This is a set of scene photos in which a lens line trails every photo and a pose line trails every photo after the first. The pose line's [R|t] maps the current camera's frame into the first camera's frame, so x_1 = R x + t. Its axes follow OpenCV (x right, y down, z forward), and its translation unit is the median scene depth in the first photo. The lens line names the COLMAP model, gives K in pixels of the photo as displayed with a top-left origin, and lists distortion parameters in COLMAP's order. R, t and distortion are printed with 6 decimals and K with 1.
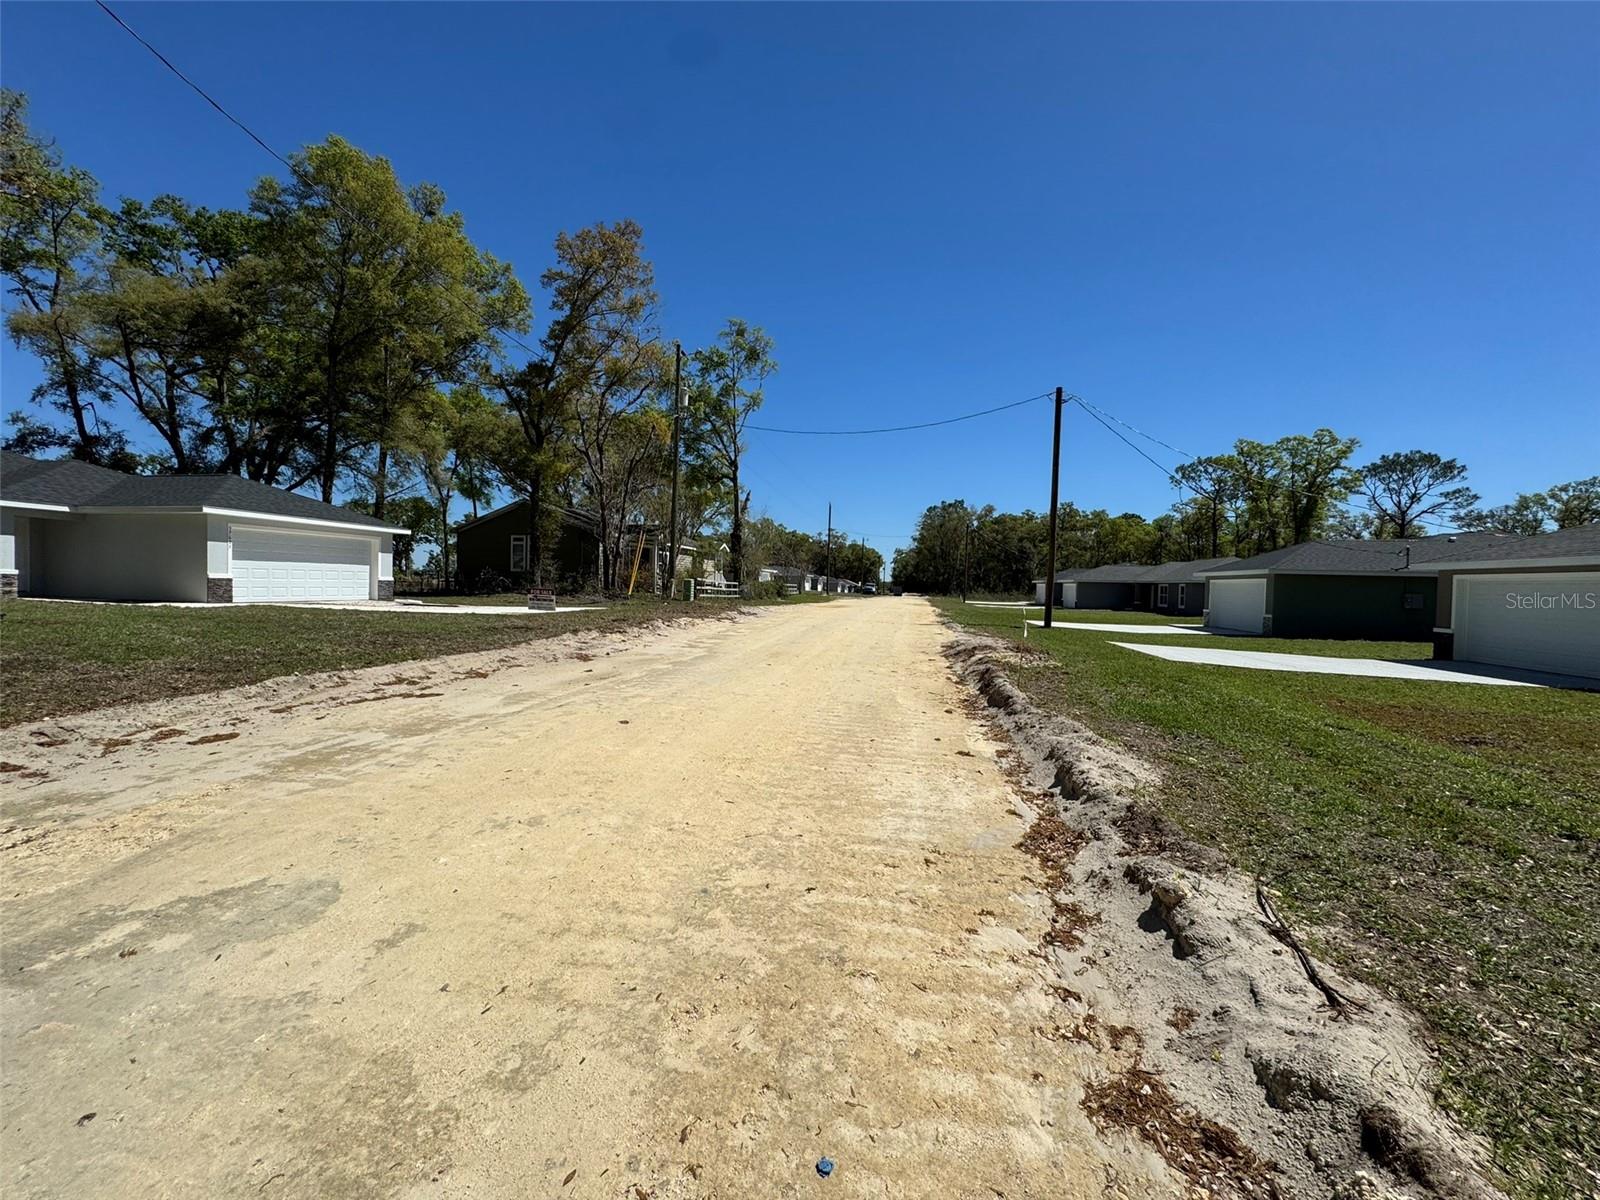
lens RADIAL K [[627.5, 0, 799.1], [0, 627.5, 595.0], [0, 0, 1]] dist [-0.001519, 0.000160]
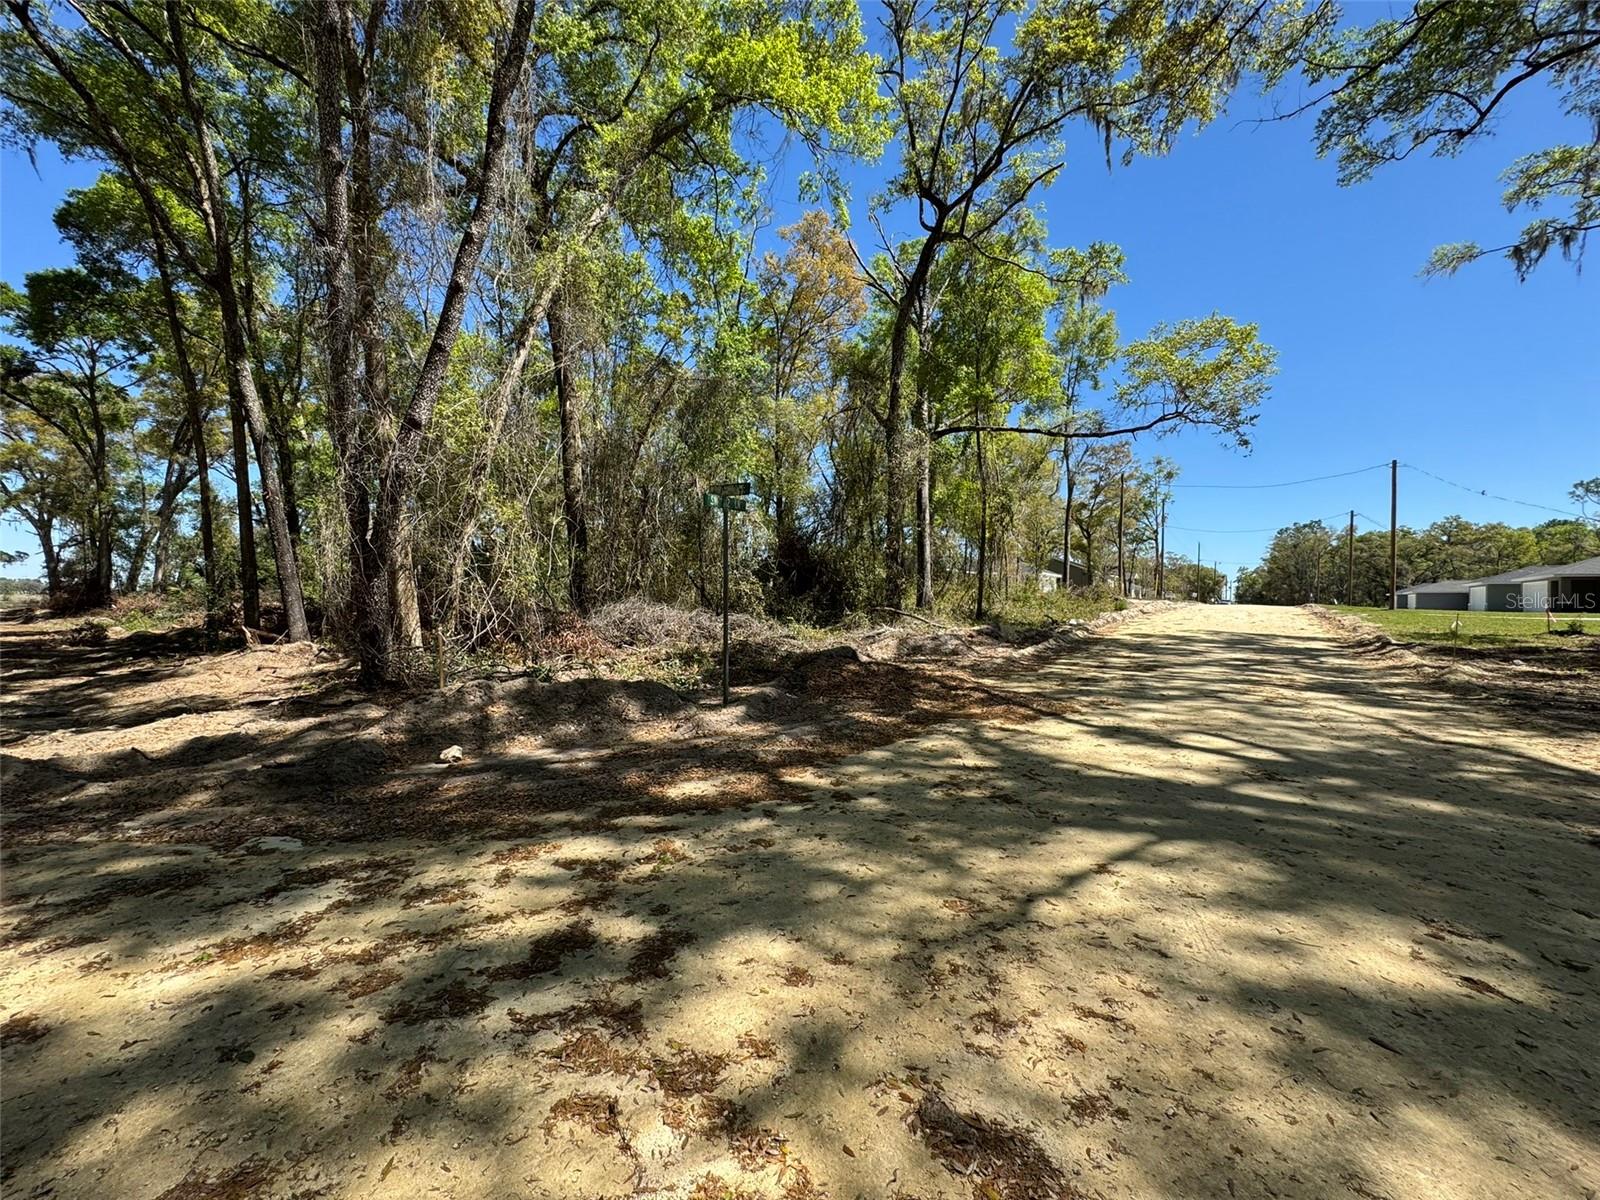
lens RADIAL K [[627.5, 0, 799.1], [0, 627.5, 595.0], [0, 0, 1]] dist [-0.001519, 0.000160]
pose [[0.901642, -0.016174, -0.432181, -0.079203], [-0.000546, 0.999257, -0.038535, 0.014990], [0.432483, 0.034981, 0.900963, -0.344418]]
